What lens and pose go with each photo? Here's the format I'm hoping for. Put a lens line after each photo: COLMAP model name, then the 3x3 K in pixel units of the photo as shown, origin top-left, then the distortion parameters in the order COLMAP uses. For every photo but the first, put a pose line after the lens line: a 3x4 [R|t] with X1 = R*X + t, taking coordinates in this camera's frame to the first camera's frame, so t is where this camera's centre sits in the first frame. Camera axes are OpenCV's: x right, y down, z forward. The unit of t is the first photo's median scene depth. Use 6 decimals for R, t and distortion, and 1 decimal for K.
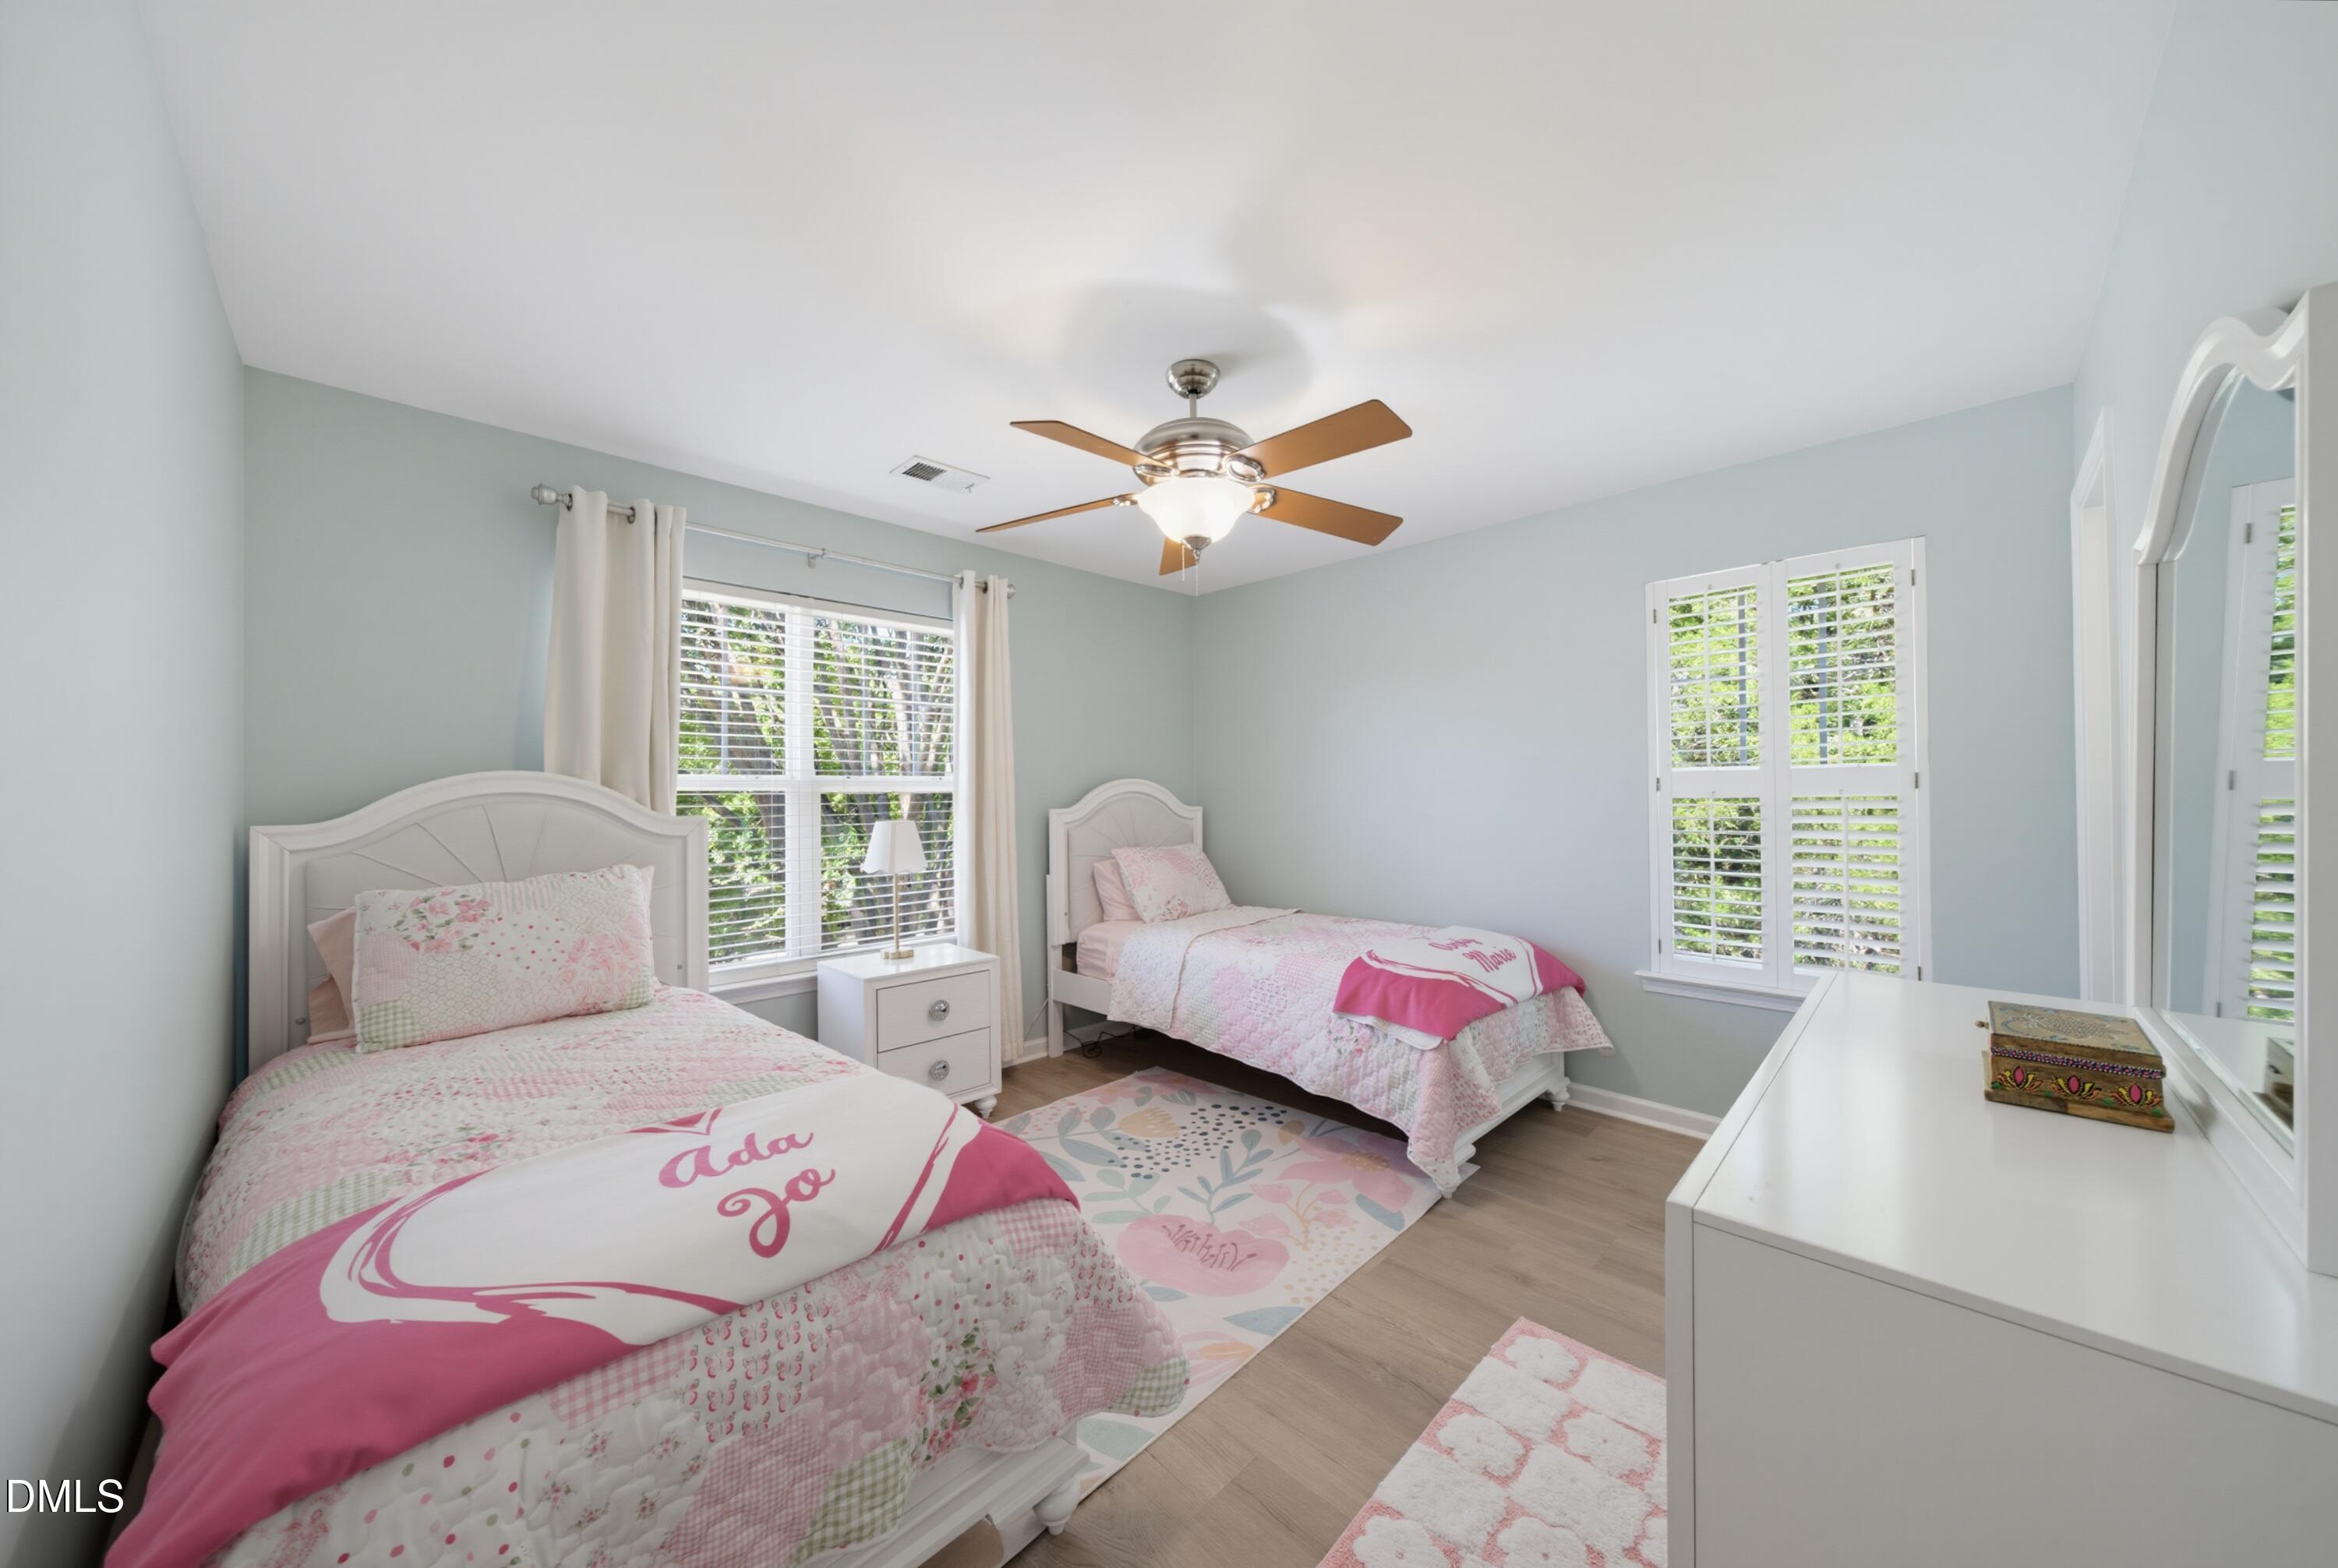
lens RADIAL K [[811.5, 0, 1164.7], [0, 811.5, 783.5], [0, 0, 1]] dist [-0.002414, 0.001597]
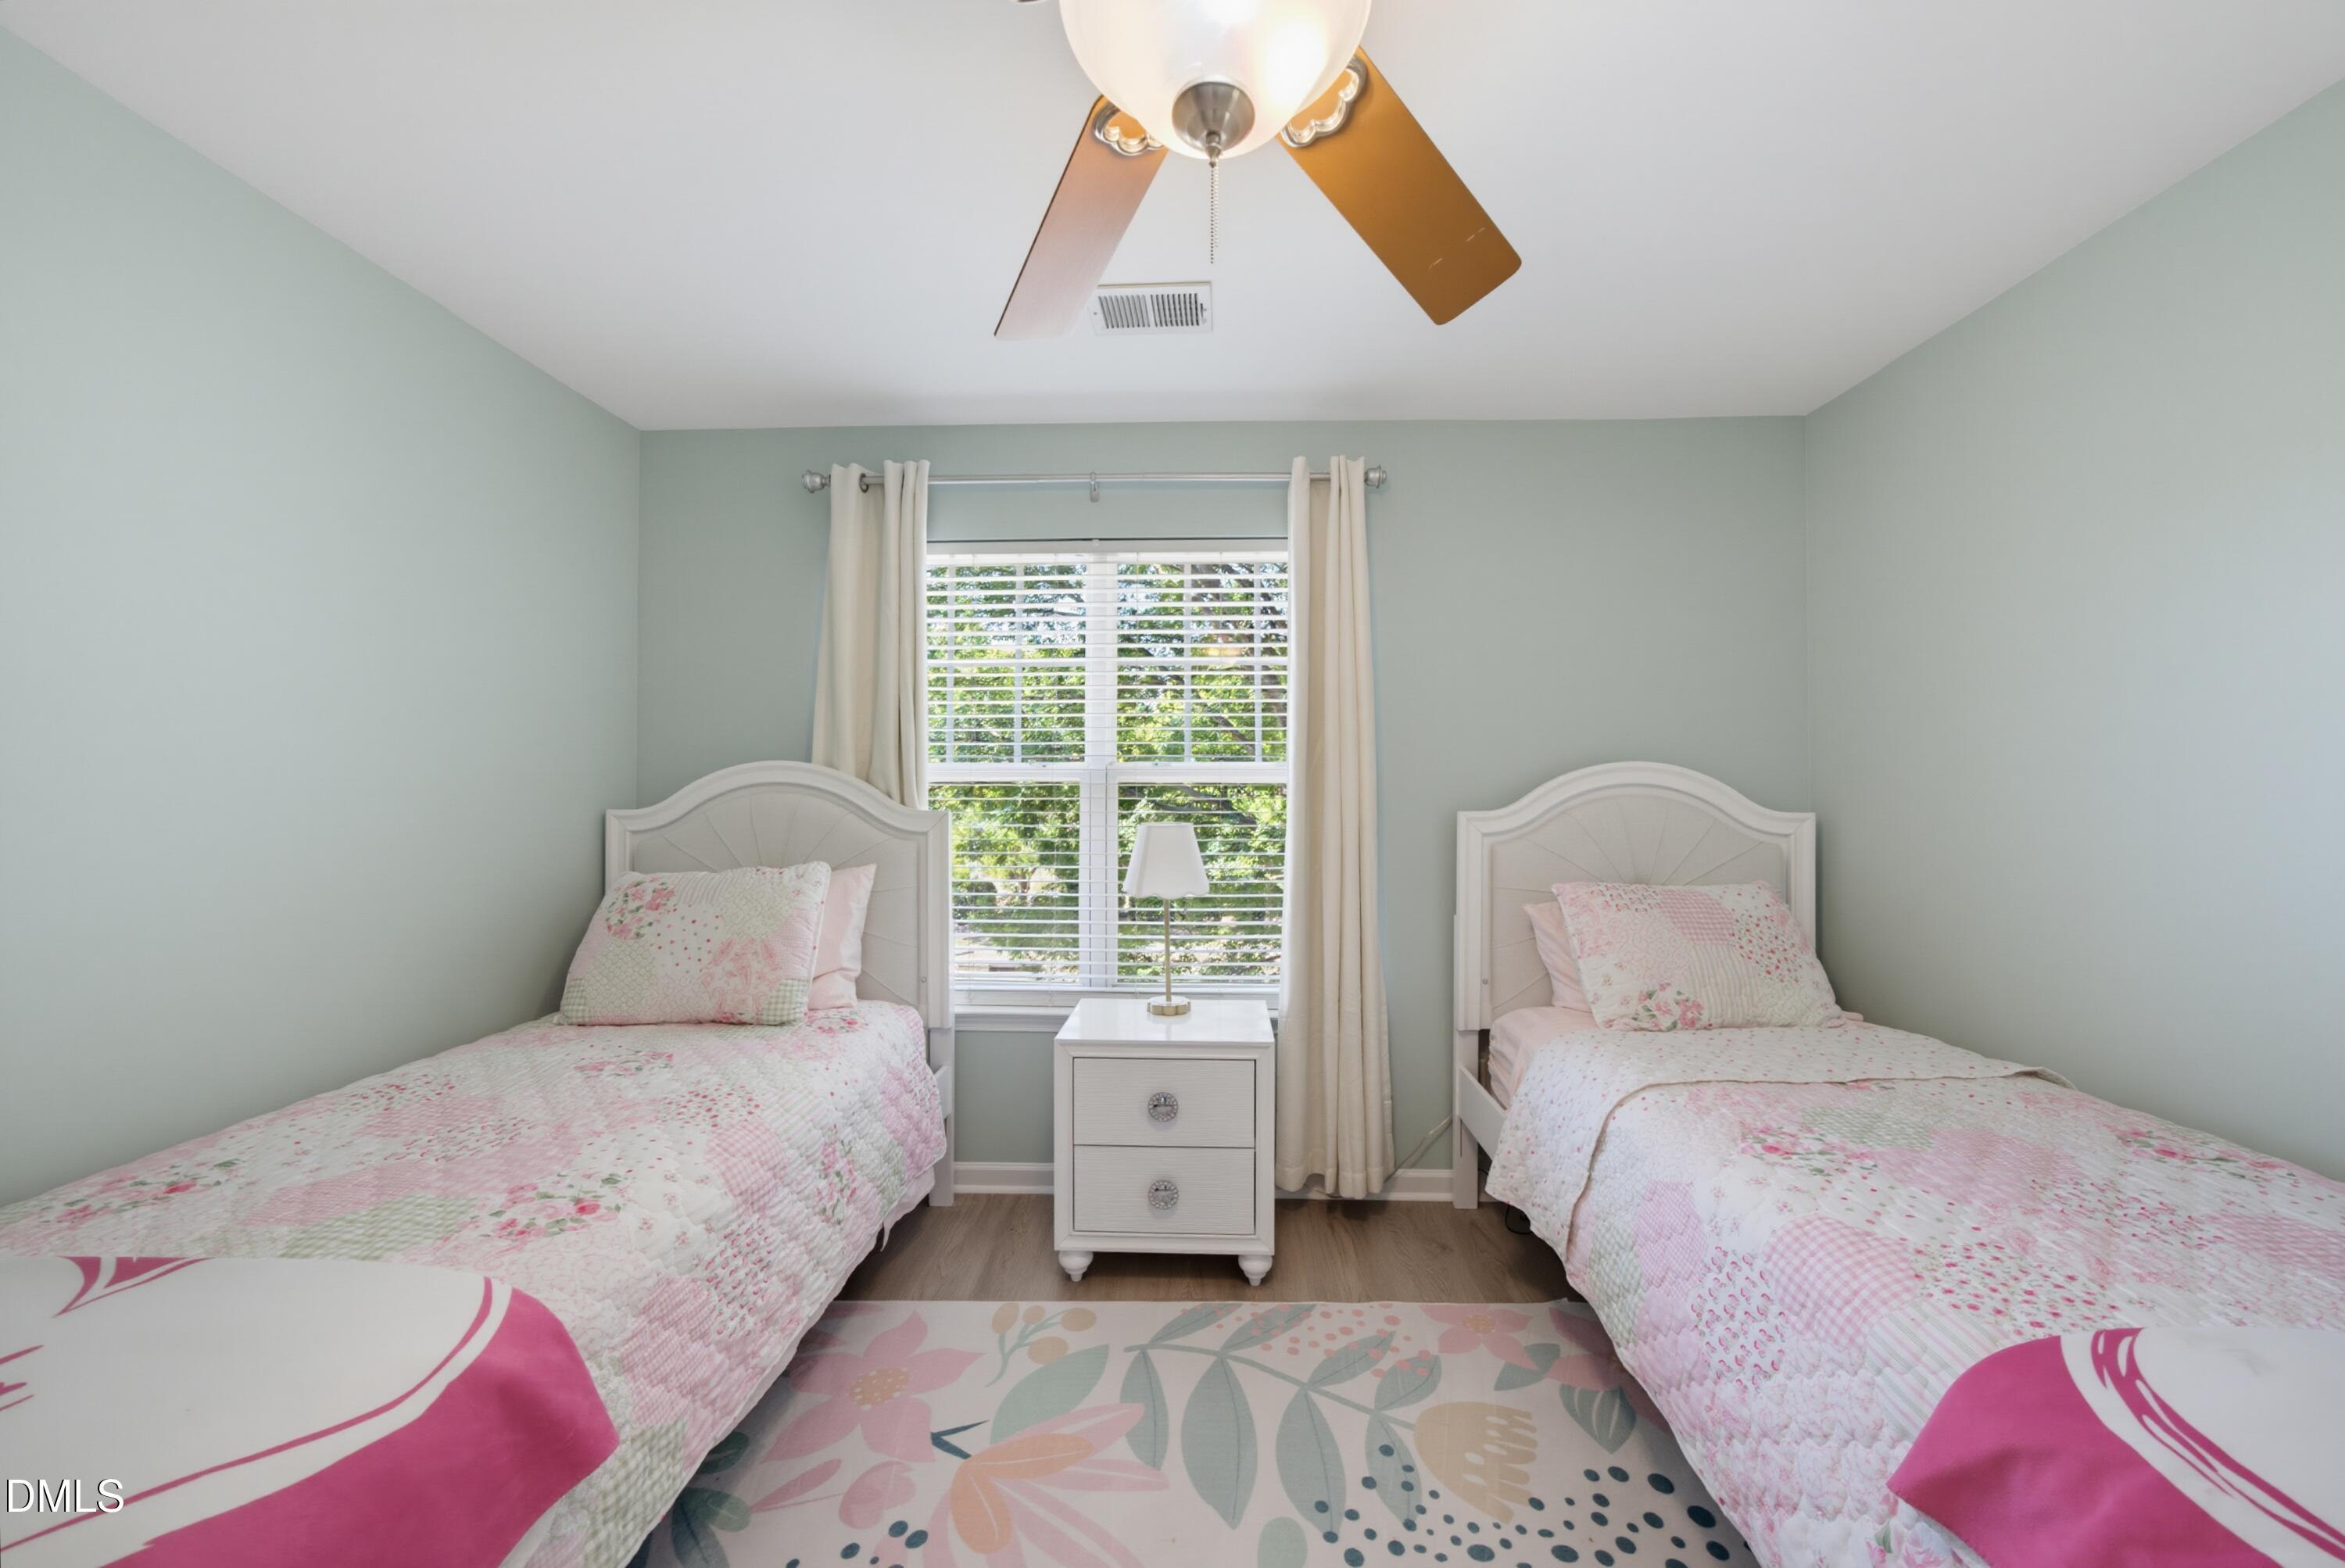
lens RADIAL K [[813.9, 0, 1188.3], [0, 813.9, 785.2], [0, 0, 1]] dist [-0.002414, 0.001597]
pose [[0.689976, -0.001678, -0.723830, 0.239627], [0.005050, 0.999984, 0.002496, 0.012738], [0.723815, -0.005377, 0.689973, 0.578527]]
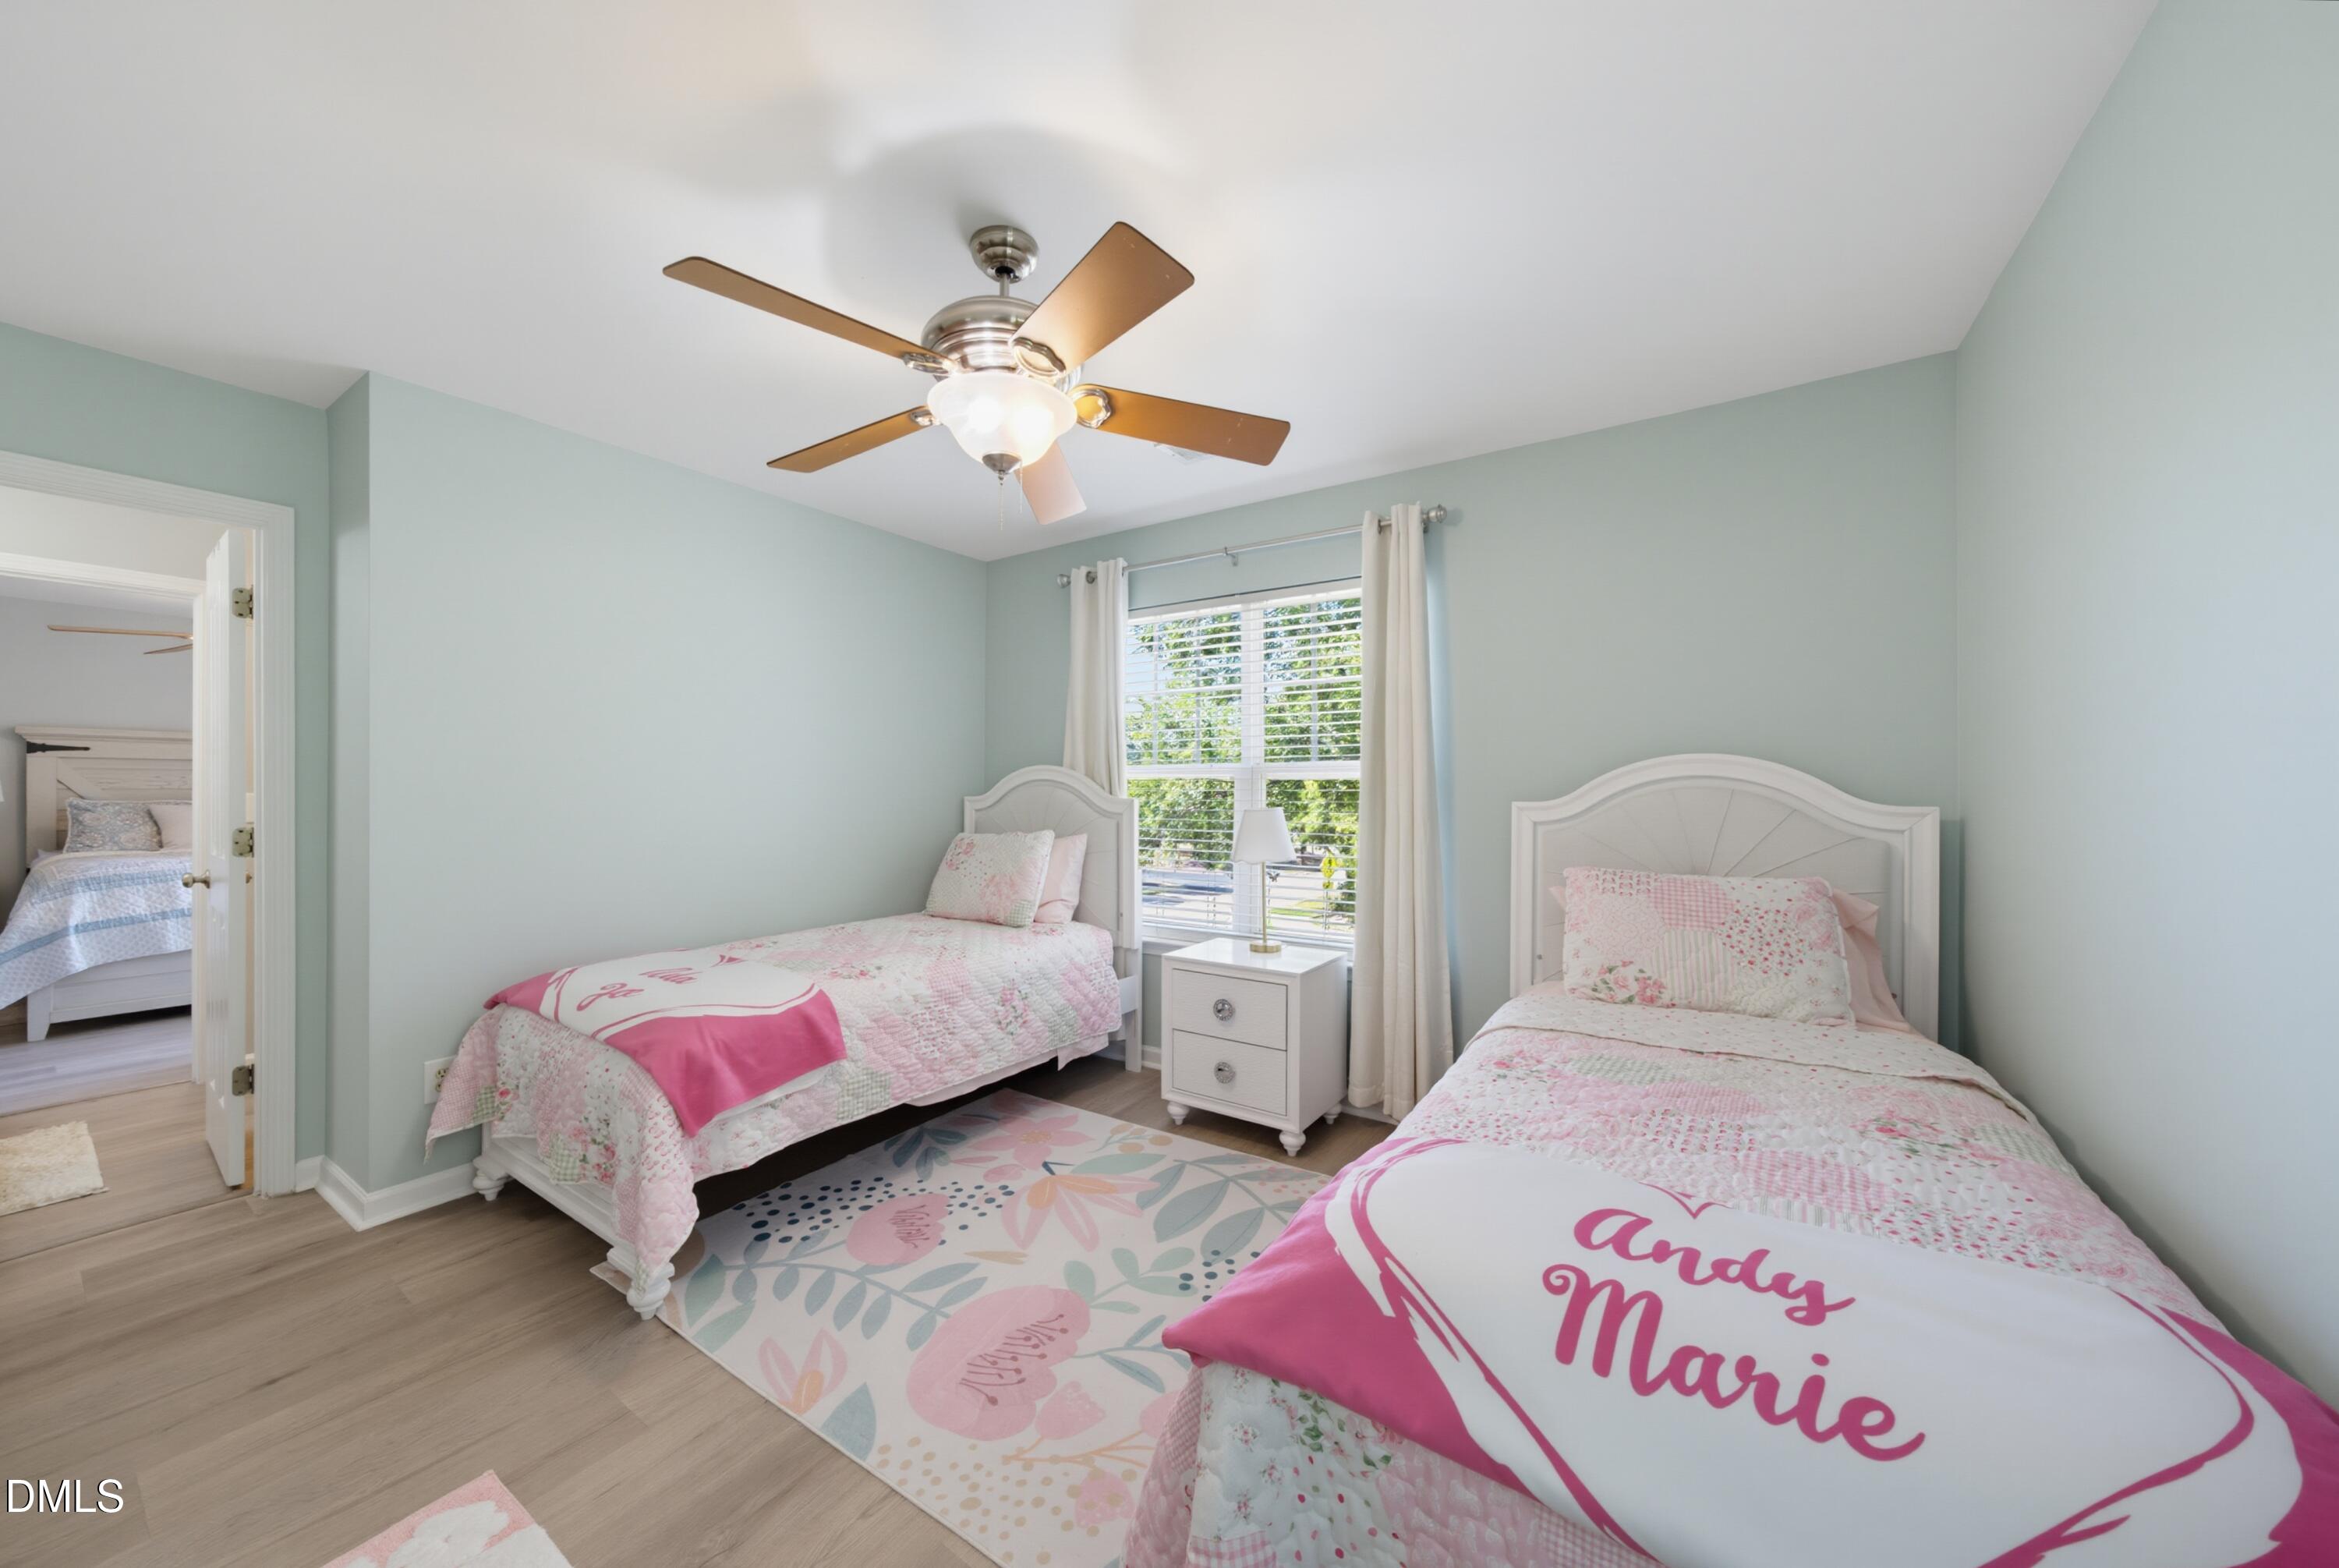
lens RADIAL K [[811.9, 0, 1150.1], [0, 811.9, 786.8], [0, 0, 1]] dist [-0.002414, 0.001597]
pose [[0.185514, 0.003059, -0.982637, 0.667460], [0.013007, 0.999900, 0.005568, 0.015993], [0.982556, -0.013815, 0.185456, 0.784177]]
